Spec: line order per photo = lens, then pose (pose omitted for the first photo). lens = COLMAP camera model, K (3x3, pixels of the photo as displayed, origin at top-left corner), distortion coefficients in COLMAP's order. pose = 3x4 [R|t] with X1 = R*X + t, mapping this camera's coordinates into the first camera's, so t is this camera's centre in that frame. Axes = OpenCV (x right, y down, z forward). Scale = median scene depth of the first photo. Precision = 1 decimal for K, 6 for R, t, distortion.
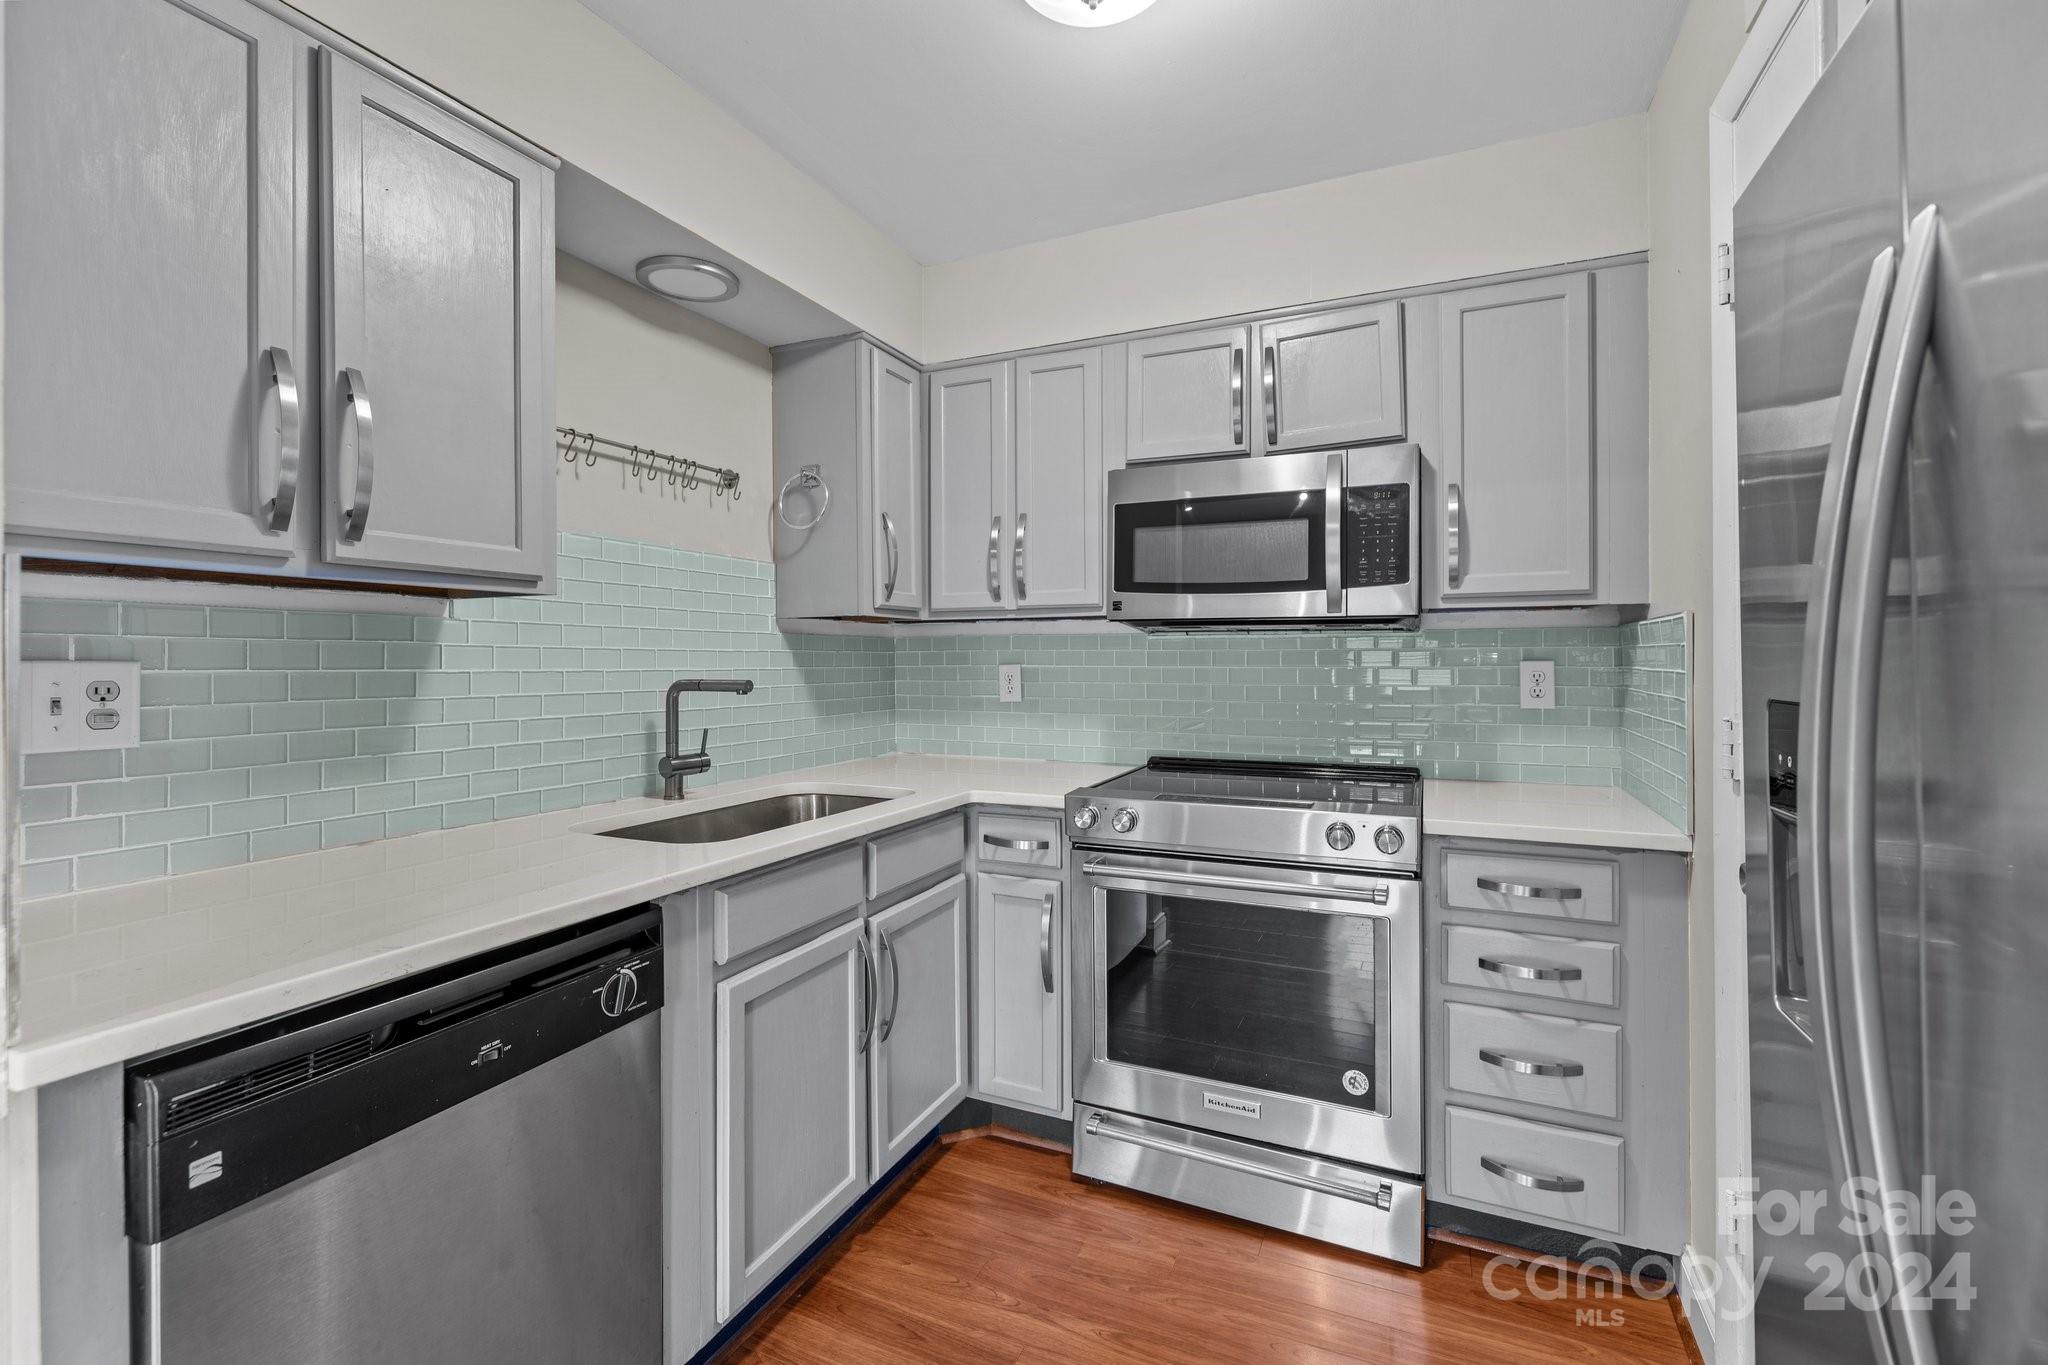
lens RADIAL K [[882.6, 0, 1026.6], [0, 882.6, 658.1], [0, 0, 1]] dist [-0.000053, 0.000181]
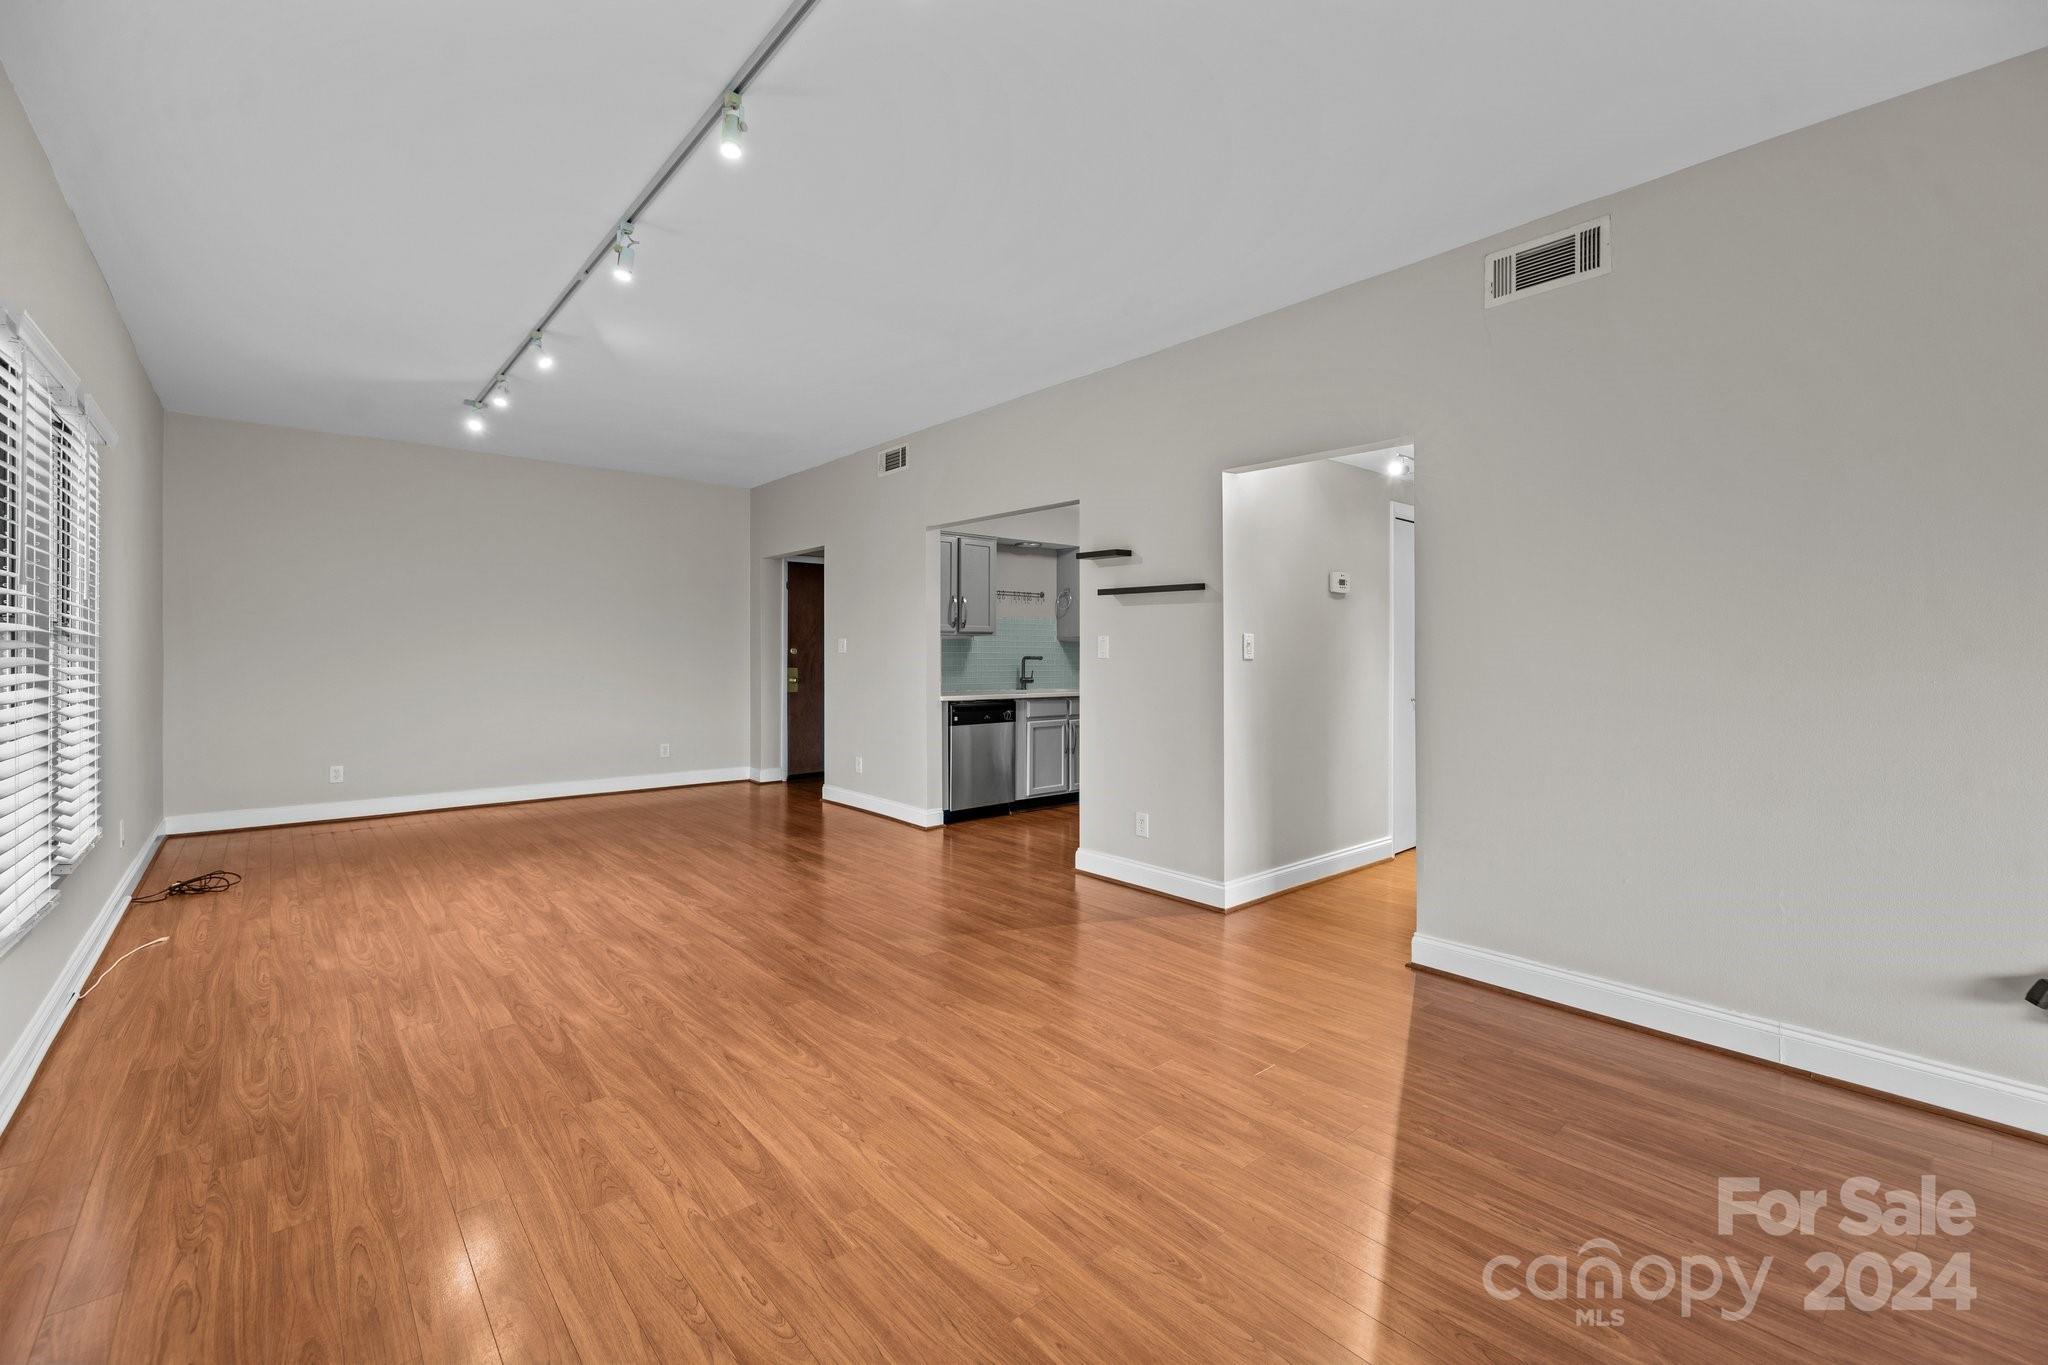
lens RADIAL K [[868.6, 0, 1021.8], [0, 868.6, 654.7], [0, 0, 1]] dist [-0.000659, 0.000052]
pose [[0.905606, 0.009838, -0.424005, 1.058808], [-0.007346, 0.999945, 0.007511, -0.007702], [0.424056, -0.003687, 0.905629, -2.138683]]
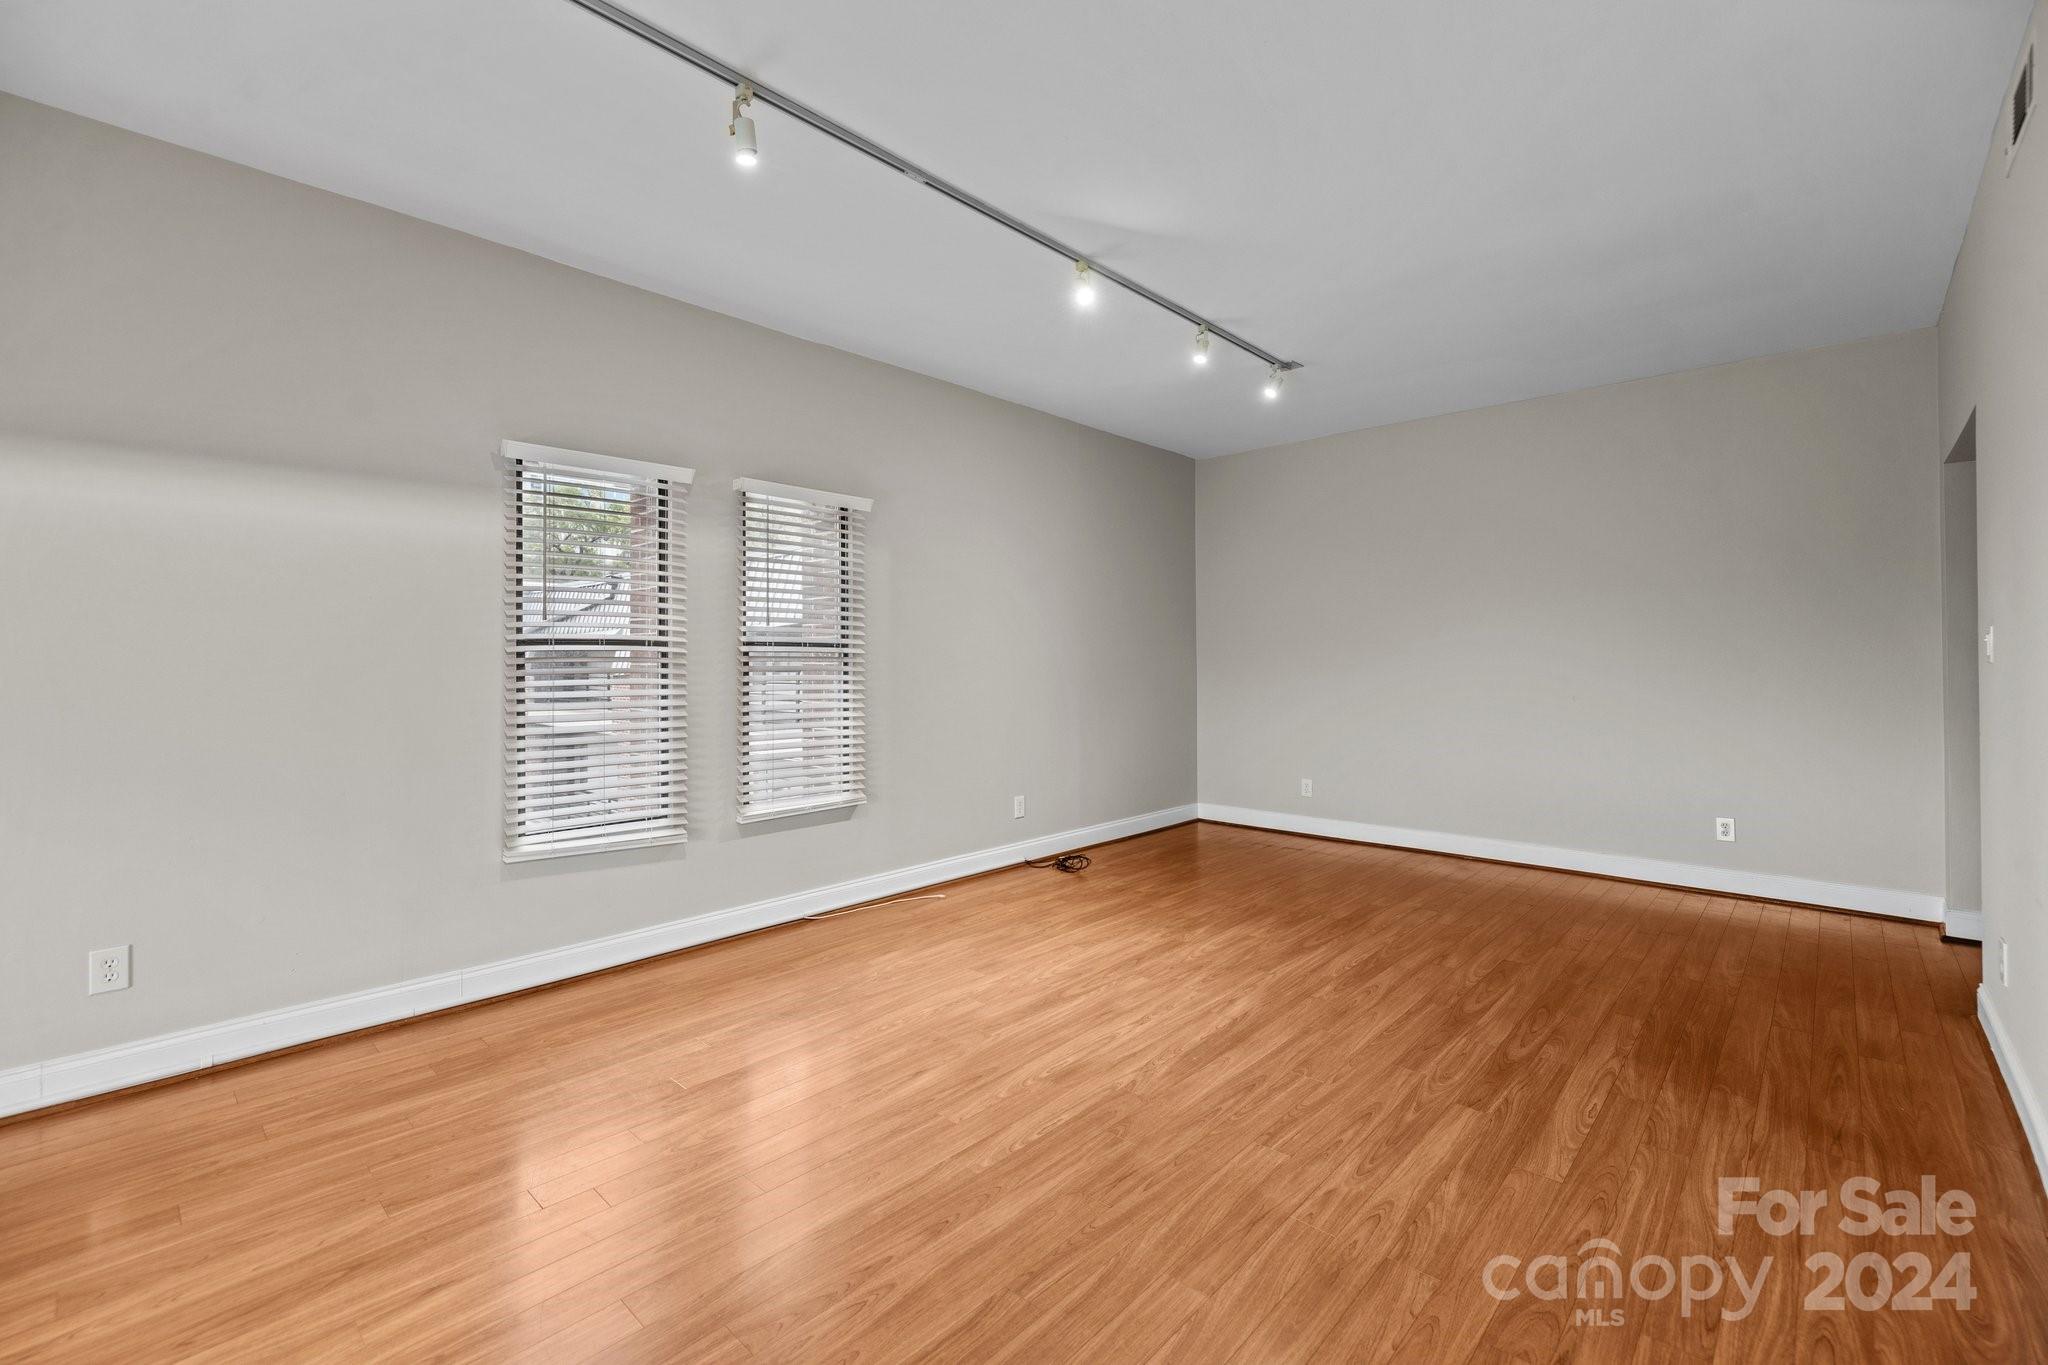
lens RADIAL K [[868.6, 0, 1021.8], [0, 868.6, 654.7], [0, 0, 1]] dist [-0.000659, 0.000052]
pose [[-0.325642, -0.001295, -0.945492, 0.744304], [0.006990, 0.999968, -0.003777, -0.002020], [0.945467, -0.007839, -0.325623, -0.411487]]
